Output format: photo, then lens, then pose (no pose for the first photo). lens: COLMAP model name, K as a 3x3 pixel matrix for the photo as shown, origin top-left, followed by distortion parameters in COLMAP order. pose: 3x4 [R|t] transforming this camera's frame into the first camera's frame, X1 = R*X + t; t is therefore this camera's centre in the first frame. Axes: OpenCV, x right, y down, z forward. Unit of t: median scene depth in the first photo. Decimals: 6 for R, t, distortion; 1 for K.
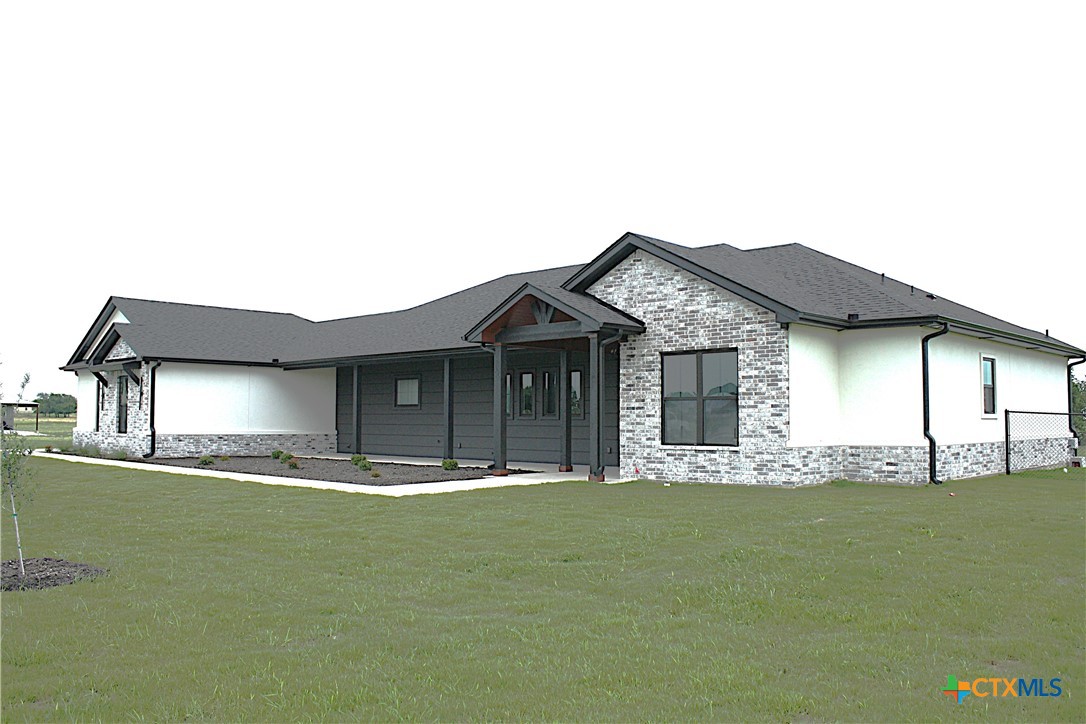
lens RADIAL K [[890.6, 0, 542.0], [0, 890.6, 368.7], [0, 0, 1]] dist [-0.104470, 0.021349]
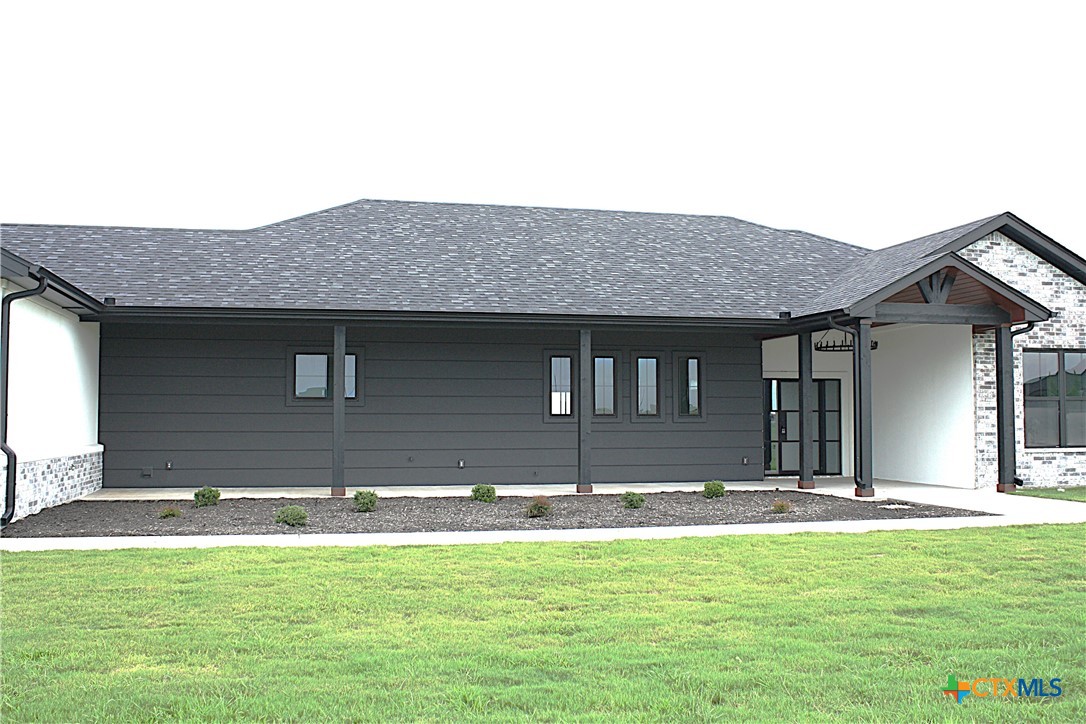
lens RADIAL K [[1090.6, 0, 546.3], [0, 1090.6, 360.3], [0, 0, 1]] dist [-0.043064, 0.000000]
pose [[0.538306, 0.047438, 0.841413, -1.113532], [-0.043902, 0.998637, -0.028216, 0.049252], [-0.841605, -0.021751, 0.539655, 0.837680]]
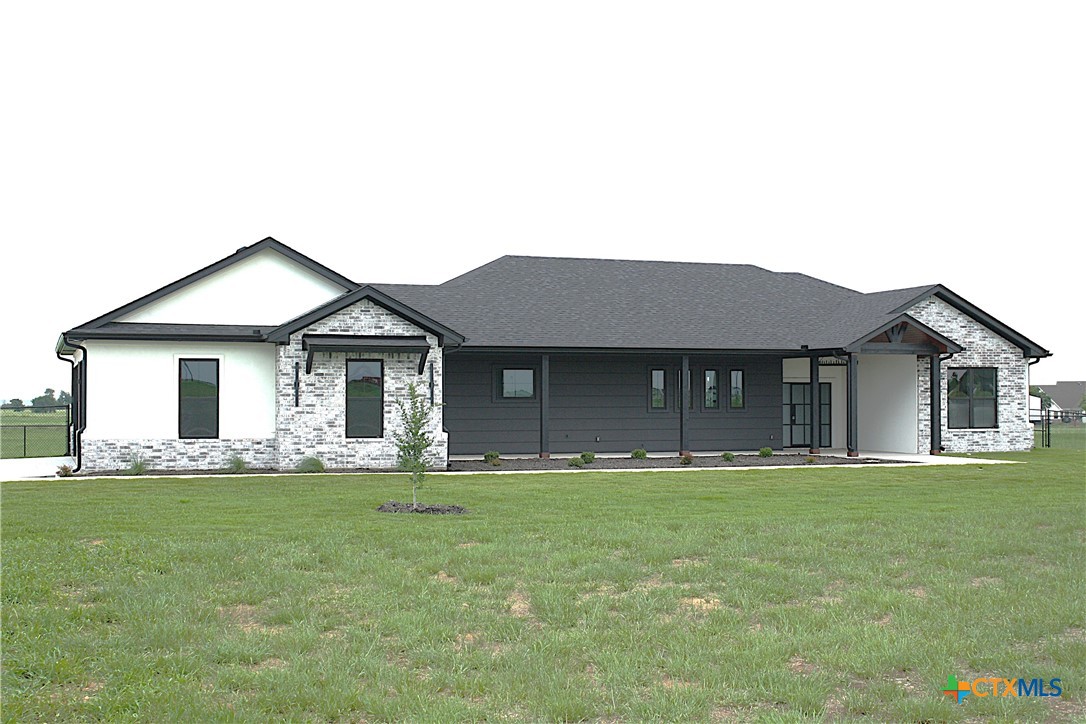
lens RADIAL K [[1420.3, 0, 540.4], [0, 1420.3, 366.0], [0, 0, 1]] dist [0.003988, 0.000000]
pose [[0.449174, 0.023448, 0.893137, -2.384362], [-0.047236, 0.998881, -0.002468, 0.018674], [-0.892195, -0.041079, 0.449779, 0.554863]]
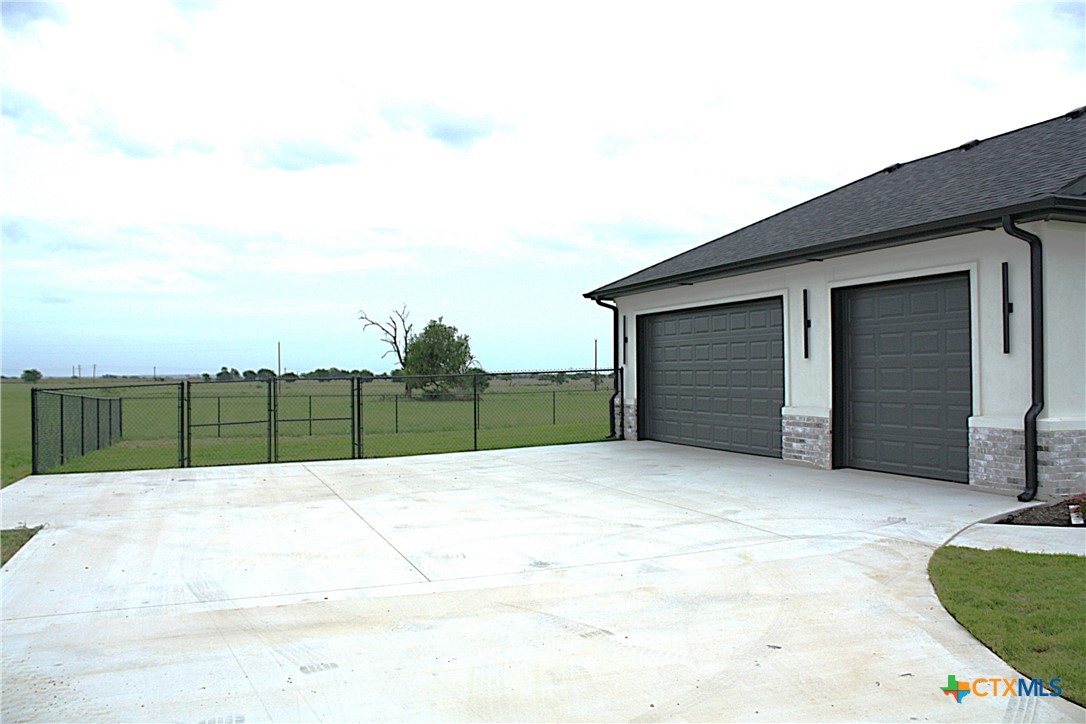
lens RADIAL K [[890.6, 0, 540.8], [0, 890.6, 361.9], [0, 0, 1]] dist [-0.104470, 0.021349]
pose [[0.419942, 0.009781, 0.907498, -1.605515], [-0.040393, 0.999152, 0.007923, 0.103750], [-0.906652, -0.039984, 0.419981, 1.978291]]
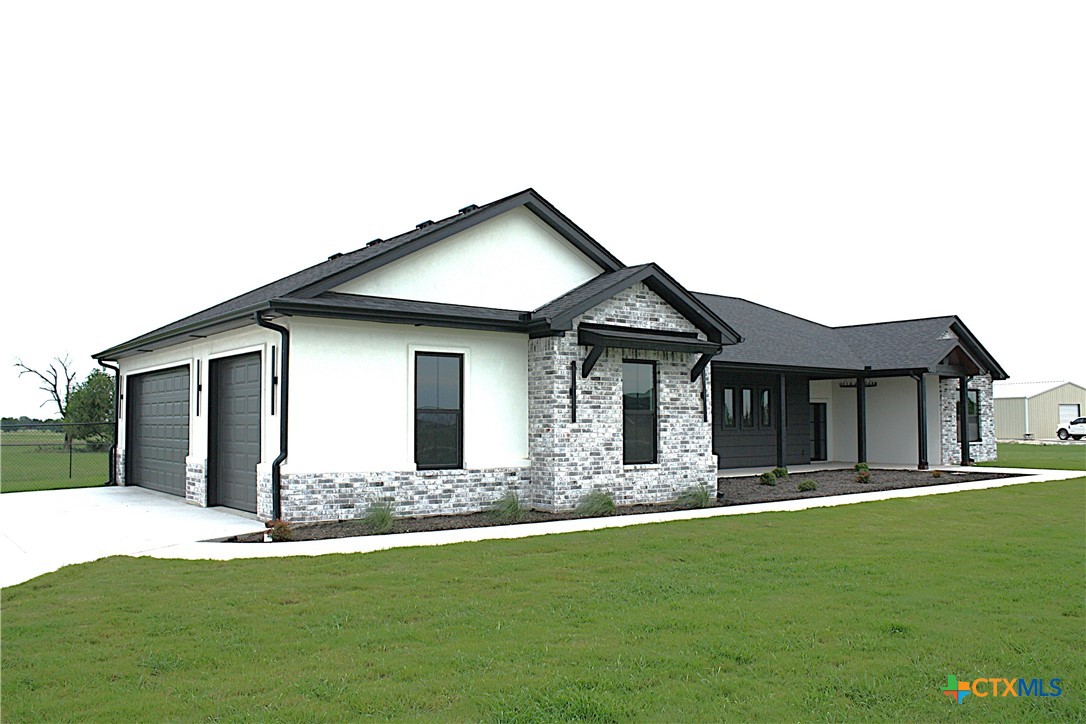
lens RADIAL K [[890.6, 0, 544.2], [0, 890.6, 379.1], [0, 0, 1]] dist [-0.104470, 0.021349]
pose [[0.131349, 0.051616, 0.989992, -1.686476], [-0.050506, 0.997695, -0.045317, 0.082065], [-0.990049, -0.044048, 0.133653, 1.613268]]
